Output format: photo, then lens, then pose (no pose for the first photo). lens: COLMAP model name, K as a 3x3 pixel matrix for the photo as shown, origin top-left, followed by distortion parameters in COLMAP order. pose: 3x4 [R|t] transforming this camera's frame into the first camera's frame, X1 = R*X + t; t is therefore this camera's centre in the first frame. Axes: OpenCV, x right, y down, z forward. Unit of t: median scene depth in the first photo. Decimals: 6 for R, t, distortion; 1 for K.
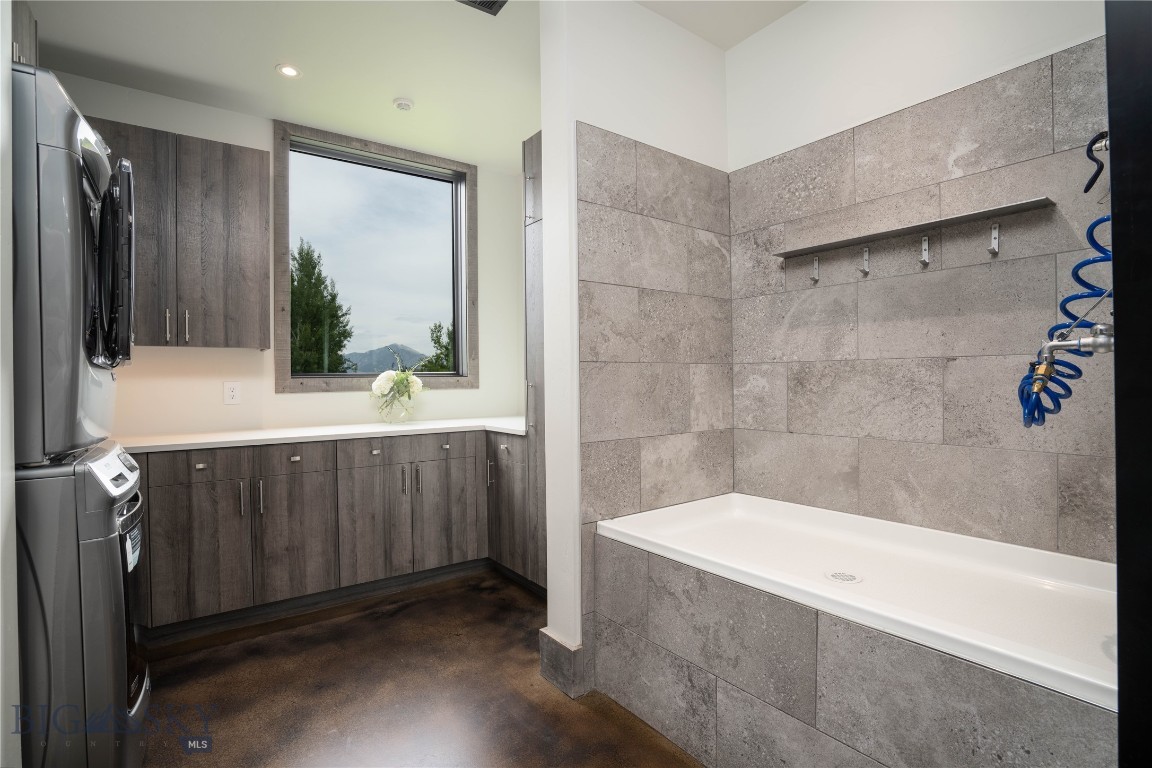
lens RADIAL K [[540.0, 0, 574.7], [0, 540.0, 382.7], [0, 0, 1]] dist [-0.026569, 0.002705]
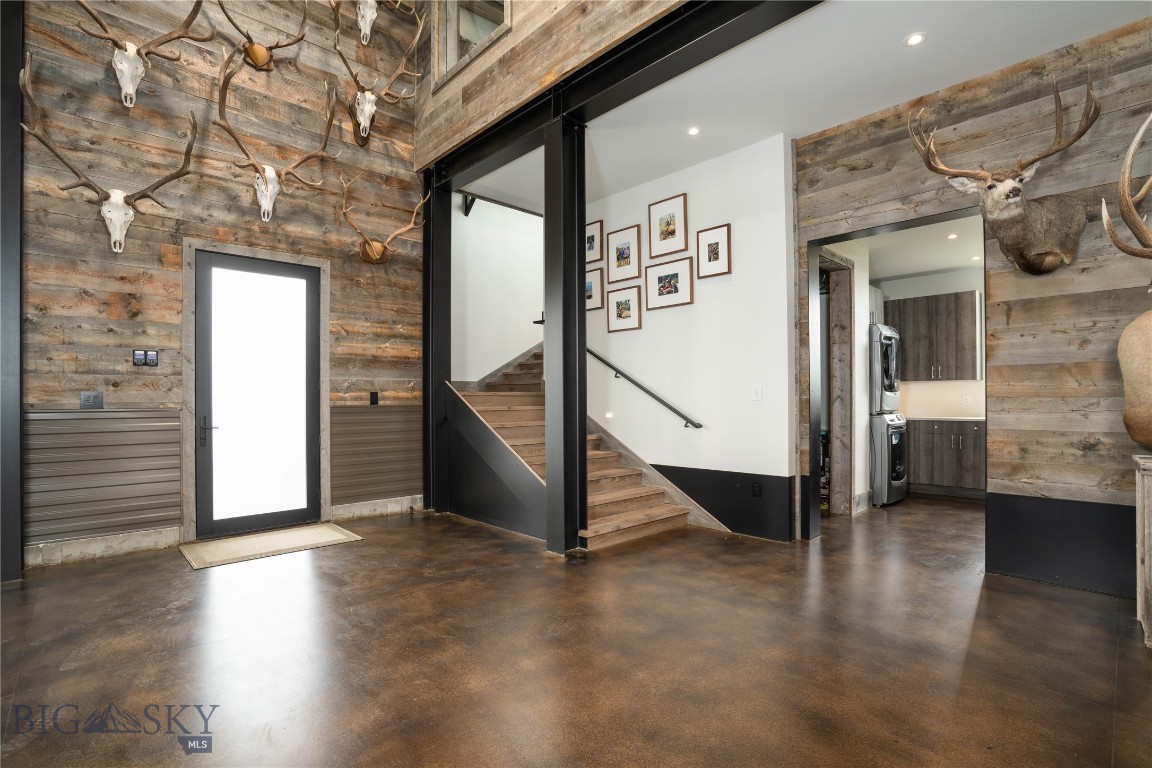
lens RADIAL K [[540.0, 0, 573.3], [0, 540.0, 394.2], [0, 0, 1]] dist [-0.026569, 0.002705]
pose [[0.131860, 0.005403, -0.991254, 1.572605], [-0.001698, 0.999985, 0.005225, -0.016067], [0.991267, 0.000994, 0.131868, -1.059247]]
